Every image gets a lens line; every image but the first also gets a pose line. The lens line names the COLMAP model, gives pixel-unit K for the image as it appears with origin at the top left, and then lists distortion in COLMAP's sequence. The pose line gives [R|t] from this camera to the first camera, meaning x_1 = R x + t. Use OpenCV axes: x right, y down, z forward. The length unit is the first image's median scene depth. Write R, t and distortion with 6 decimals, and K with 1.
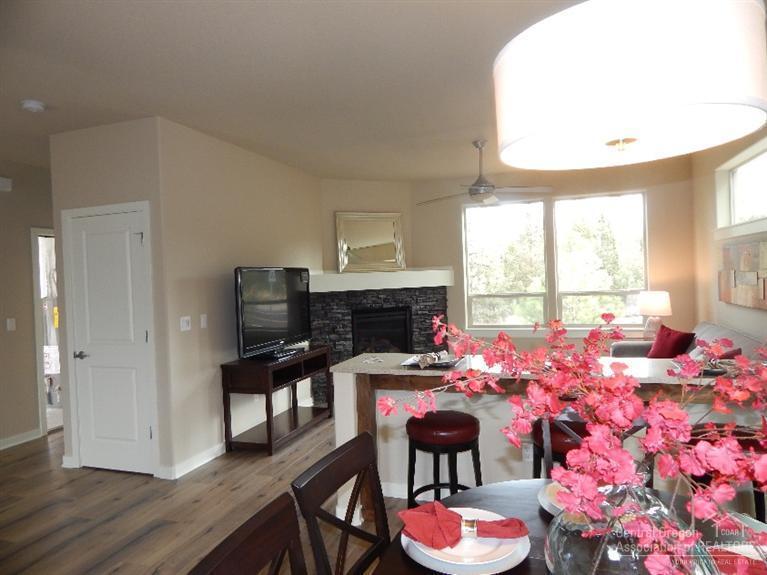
lens RADIAL K [[516.4, 0, 381.0], [0, 516.4, 285.9], [0, 0, 1]] dist [0.010096, -0.007054]
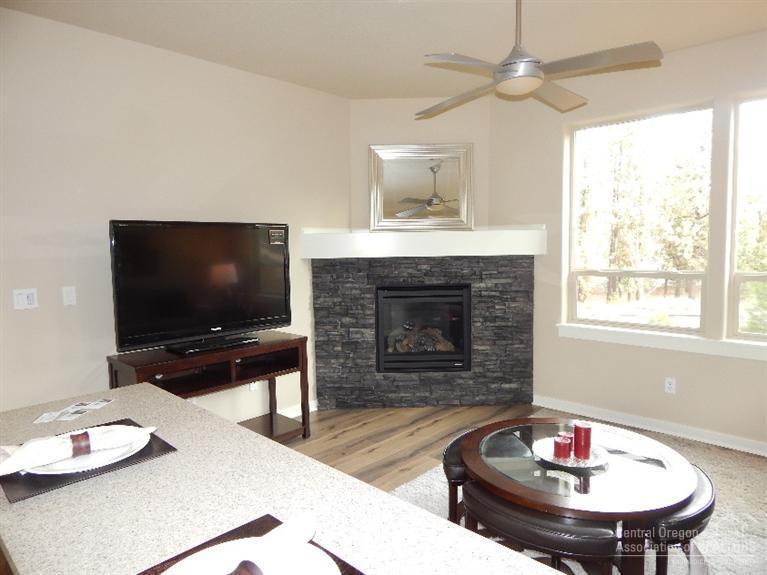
lens RADIAL K [[516.4, 0, 386.0], [0, 516.4, 288.0], [0, 0, 1]] dist [0.010096, -0.007054]
pose [[0.918014, 0.062891, -0.391530, 0.229530], [-0.029580, 0.995453, 0.090541, -0.013224], [0.395444, -0.071536, 0.915700, 0.358000]]
